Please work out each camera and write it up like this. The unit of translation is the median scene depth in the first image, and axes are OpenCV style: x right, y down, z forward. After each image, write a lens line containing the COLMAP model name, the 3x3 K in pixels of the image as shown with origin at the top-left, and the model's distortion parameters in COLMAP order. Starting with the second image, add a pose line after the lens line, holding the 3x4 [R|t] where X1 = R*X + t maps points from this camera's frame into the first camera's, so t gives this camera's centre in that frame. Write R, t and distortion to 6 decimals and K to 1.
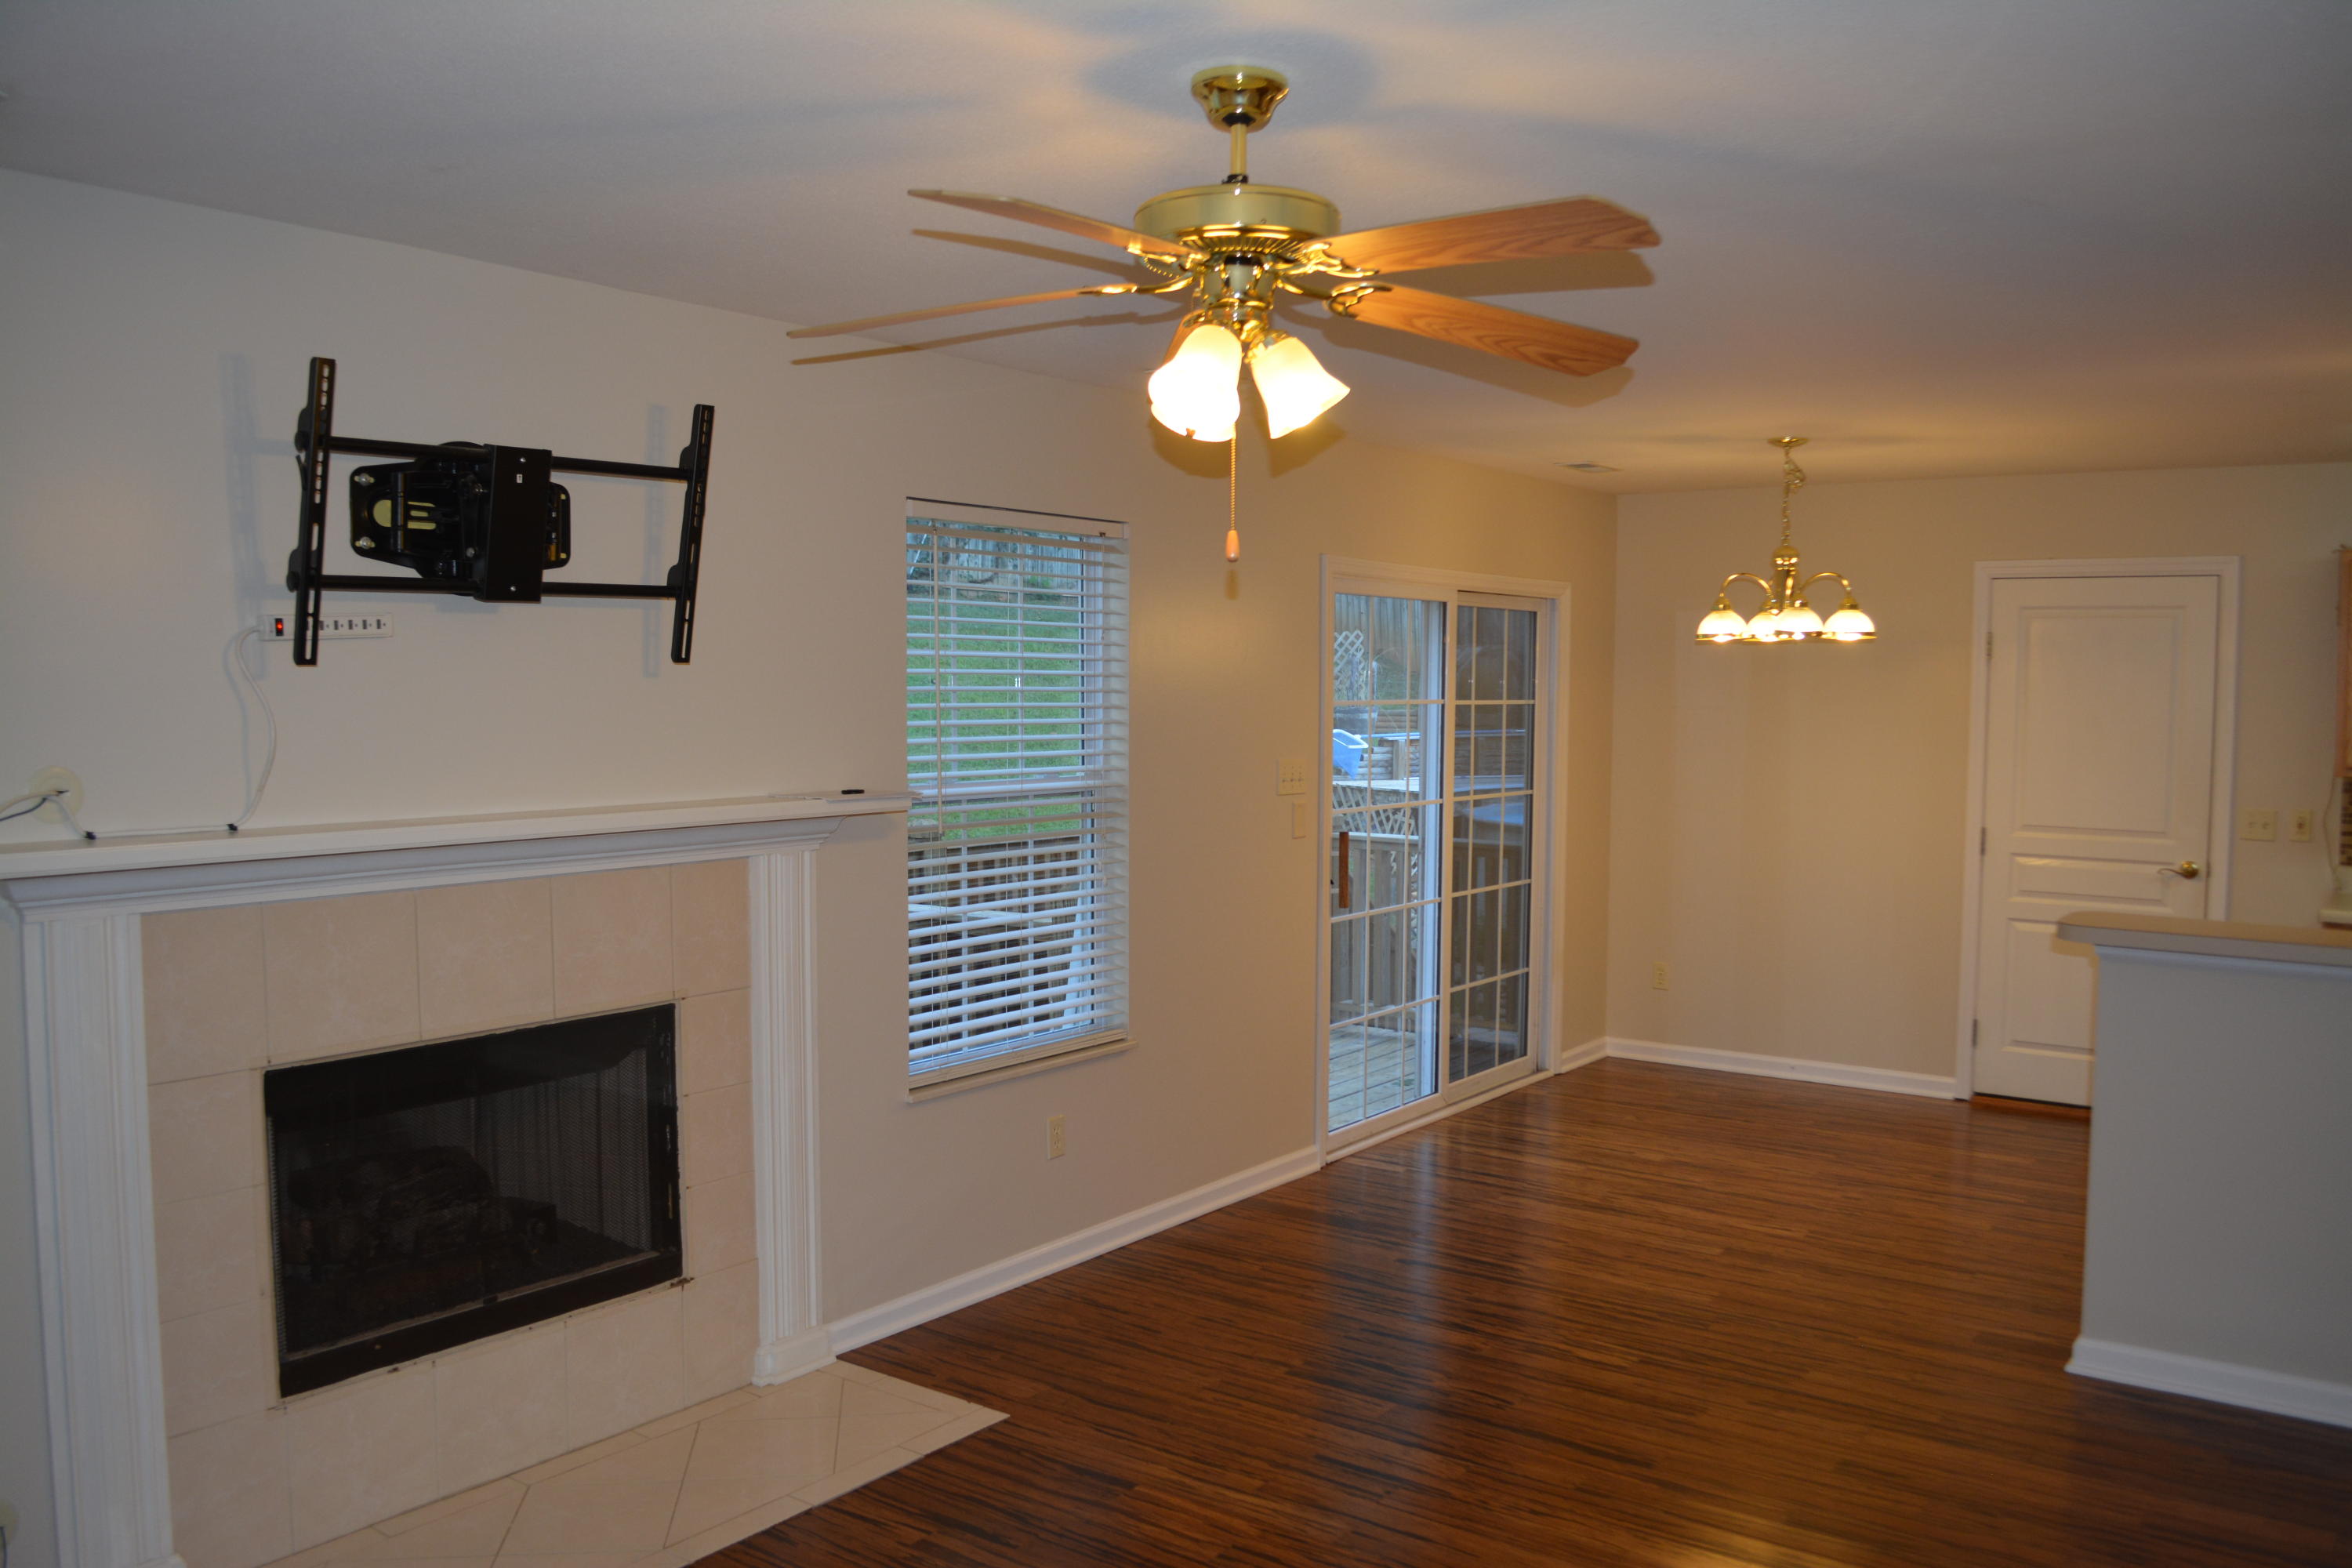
lens RADIAL K [[1857.8, 0, 1207.1], [0, 1857.8, 801.4], [0, 0, 1]] dist [-0.081716, 0.013186]
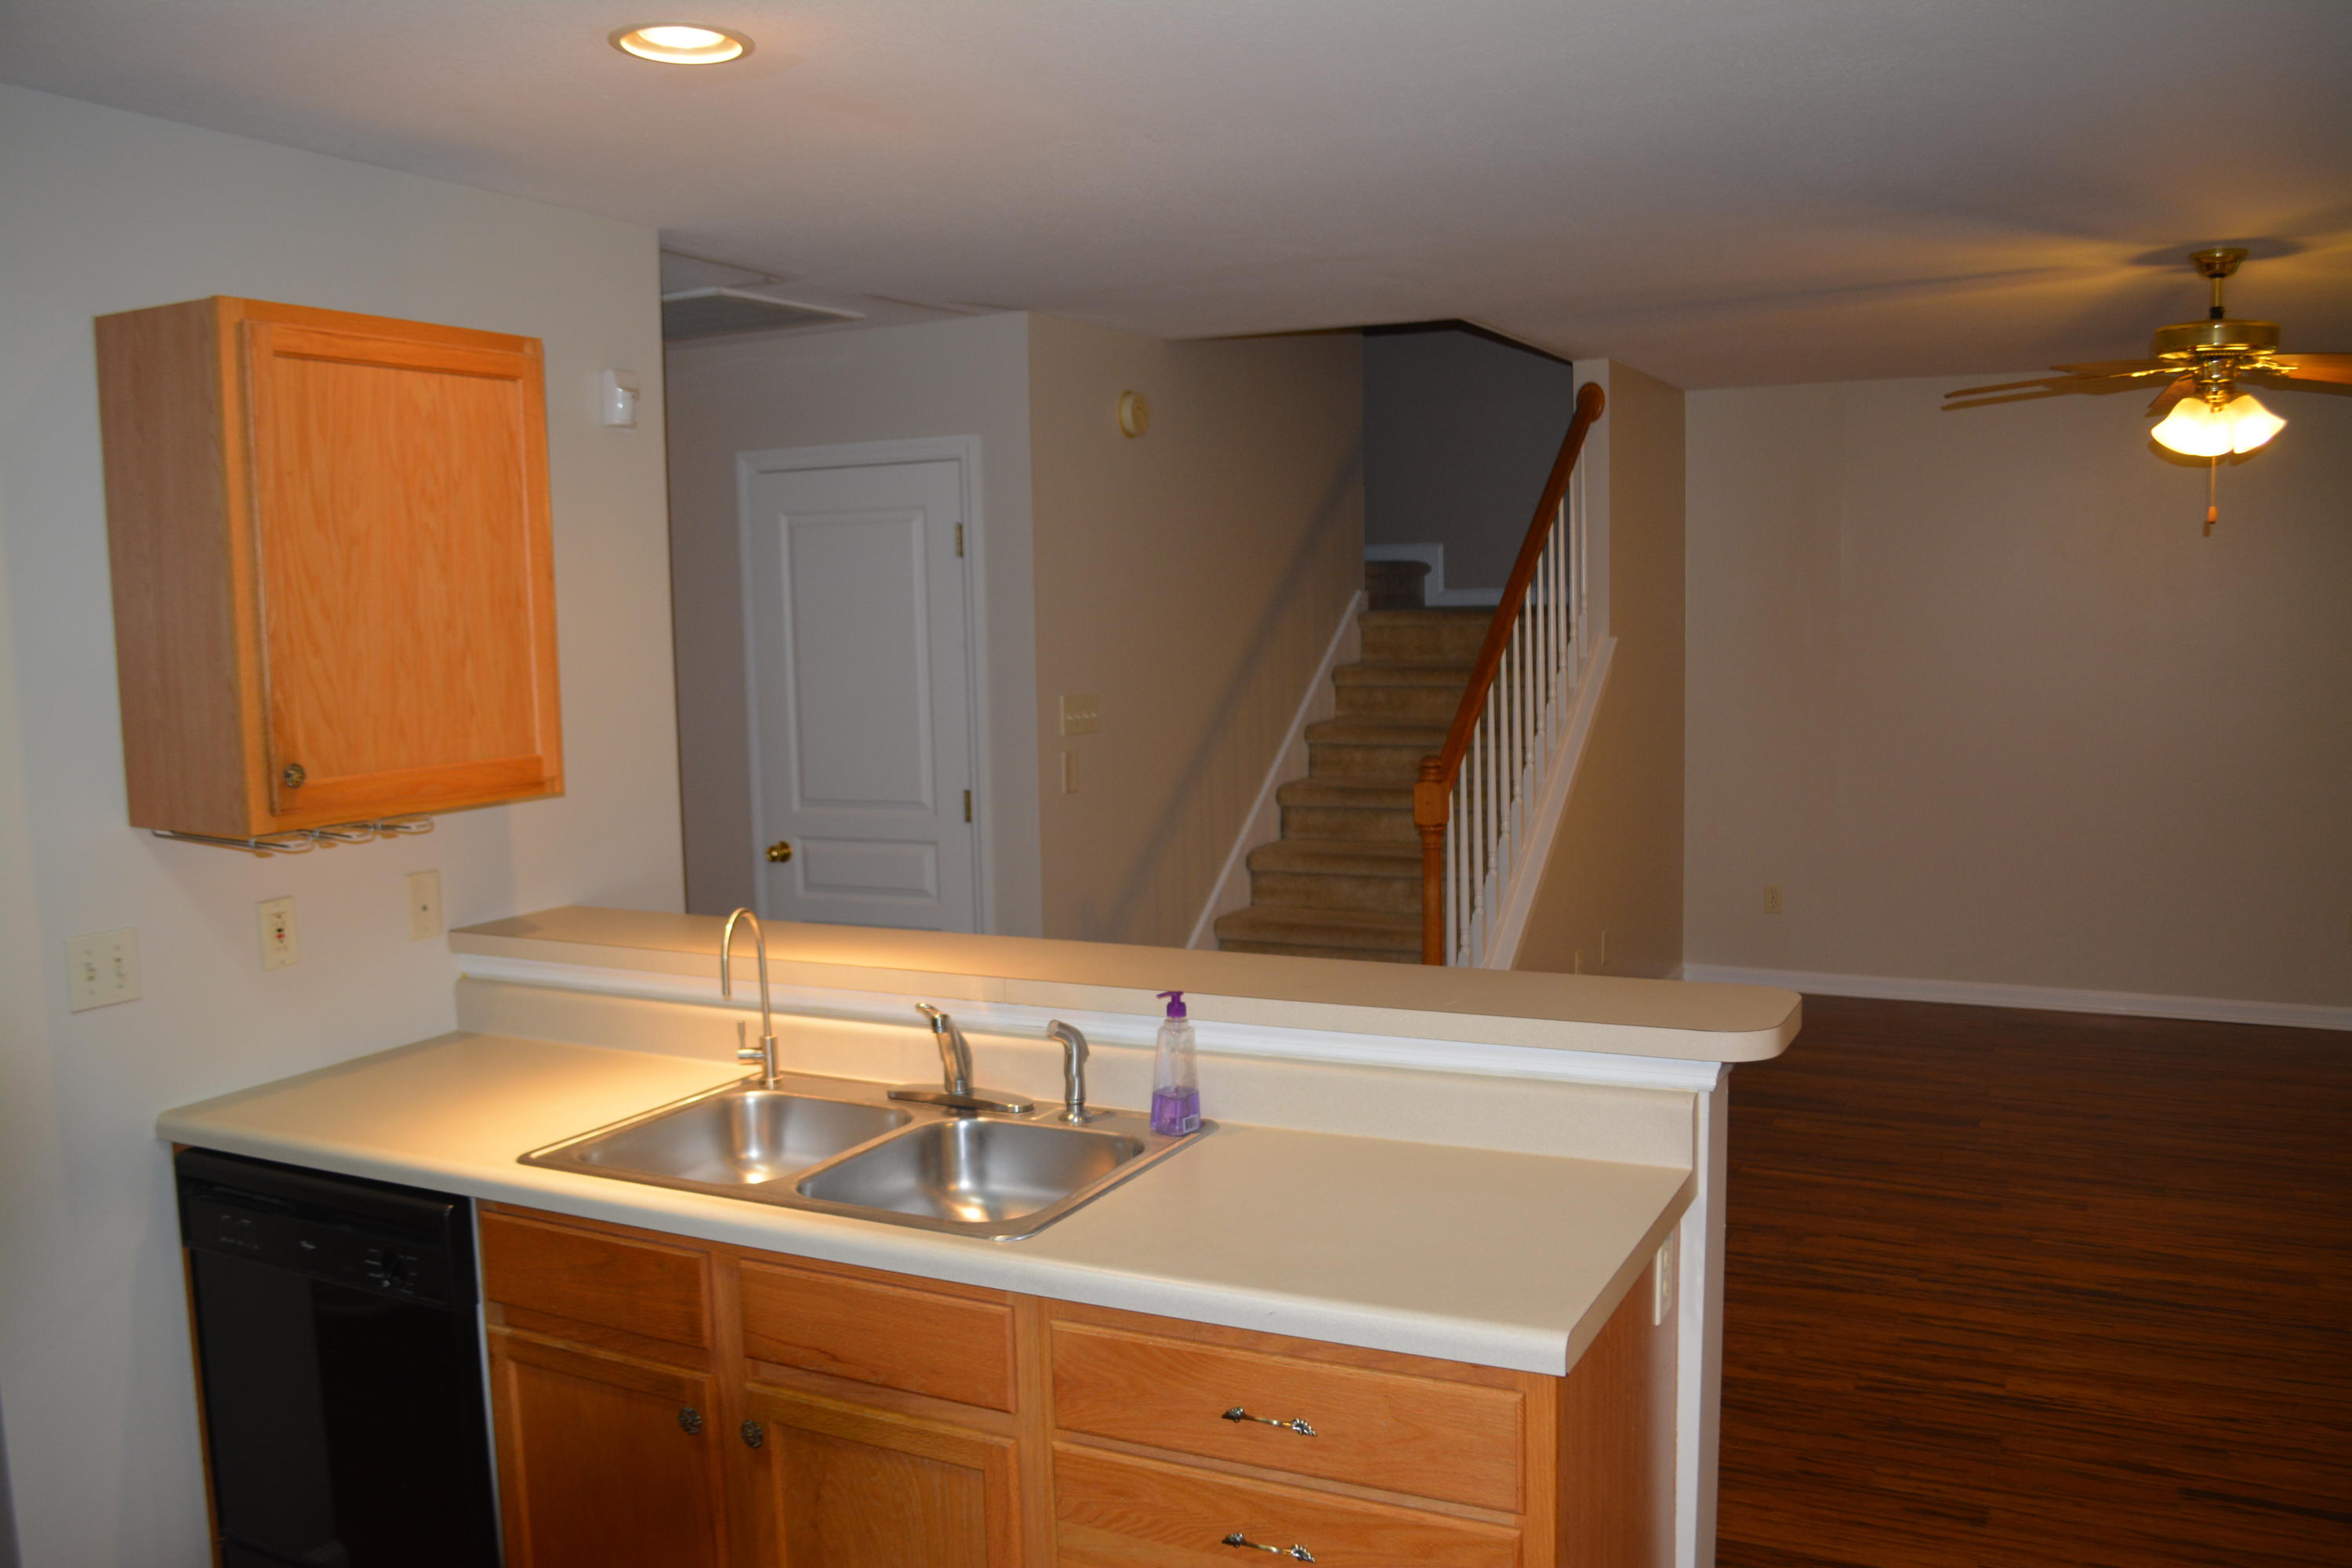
lens RADIAL K [[1857.8, 0, 1207.1], [0, 1857.8, 801.4], [0, 0, 1]] dist [-0.081716, 0.013186]
pose [[-0.986967, 0.027819, -0.158500, 0.626336], [0.000085, 0.985034, 0.172358, -0.082954], [0.160922, 0.170098, -0.972199, 1.285644]]
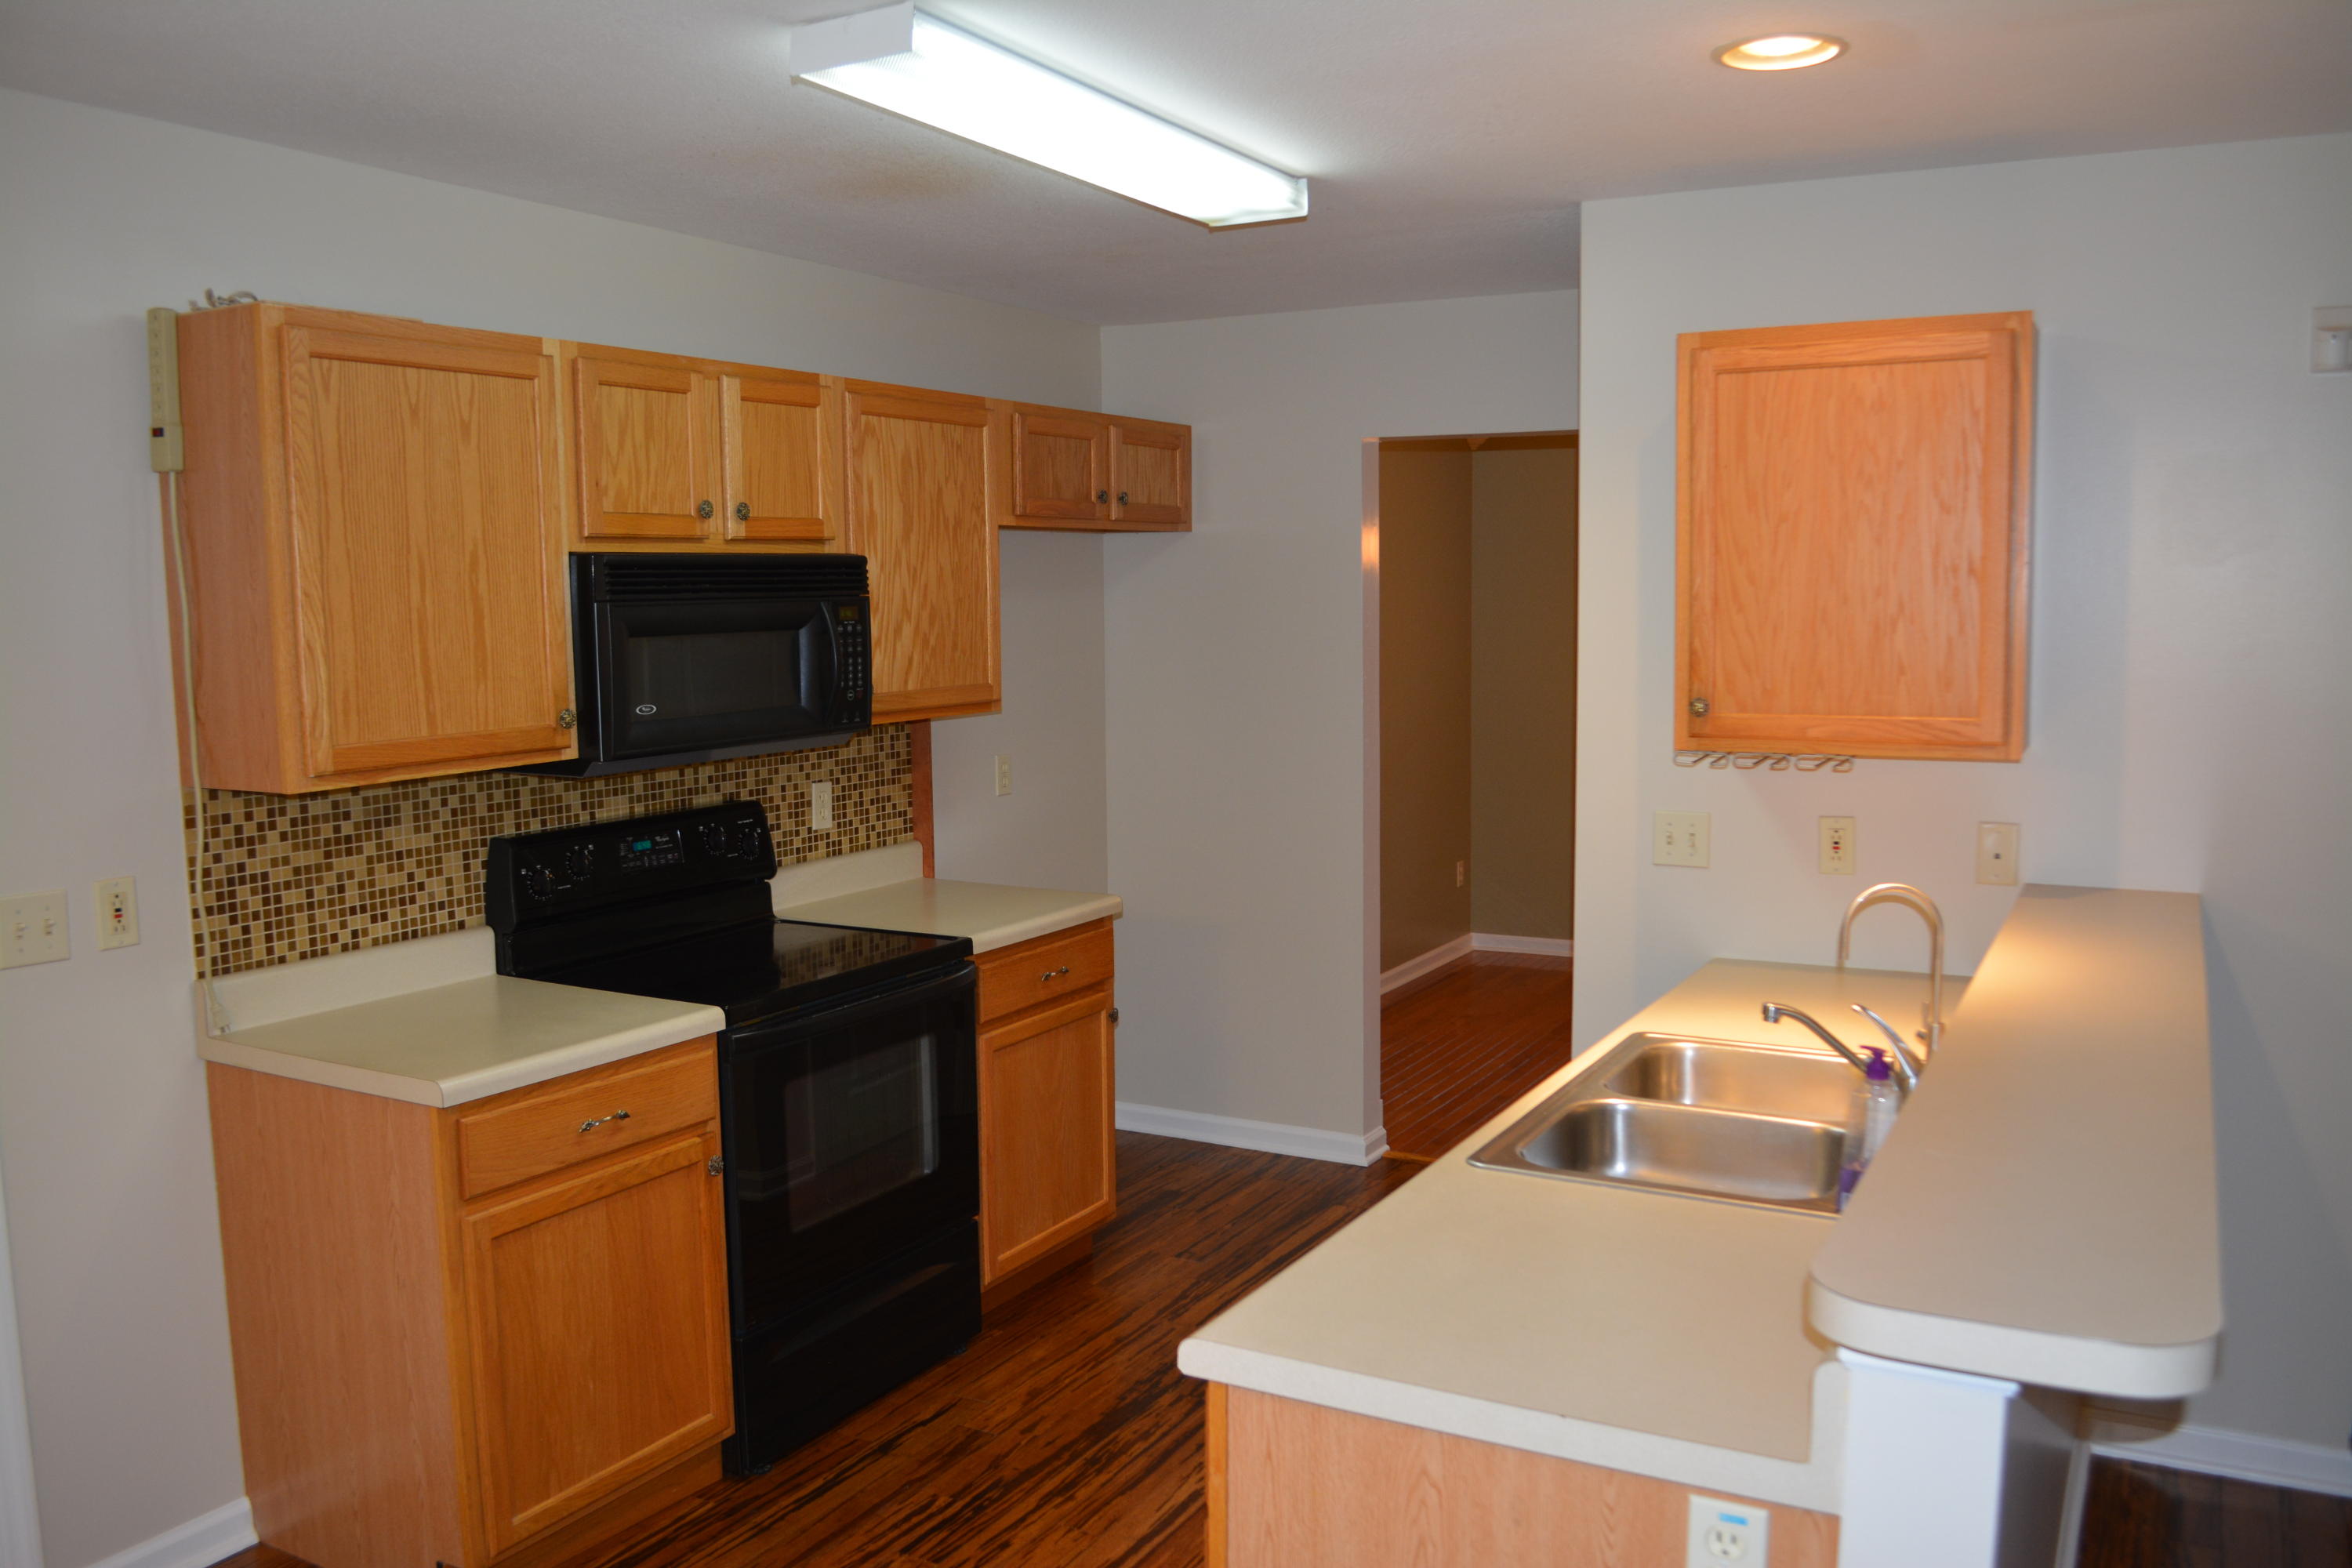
lens RADIAL K [[1857.8, 0, 1207.1], [0, 1857.8, 801.4], [0, 0, 1]] dist [-0.081716, 0.013186]
pose [[-0.130097, -0.117450, 0.984520, 0.163546], [0.075267, 0.988924, 0.127921, -0.065731], [-0.988640, 0.090744, -0.119816, 0.996521]]
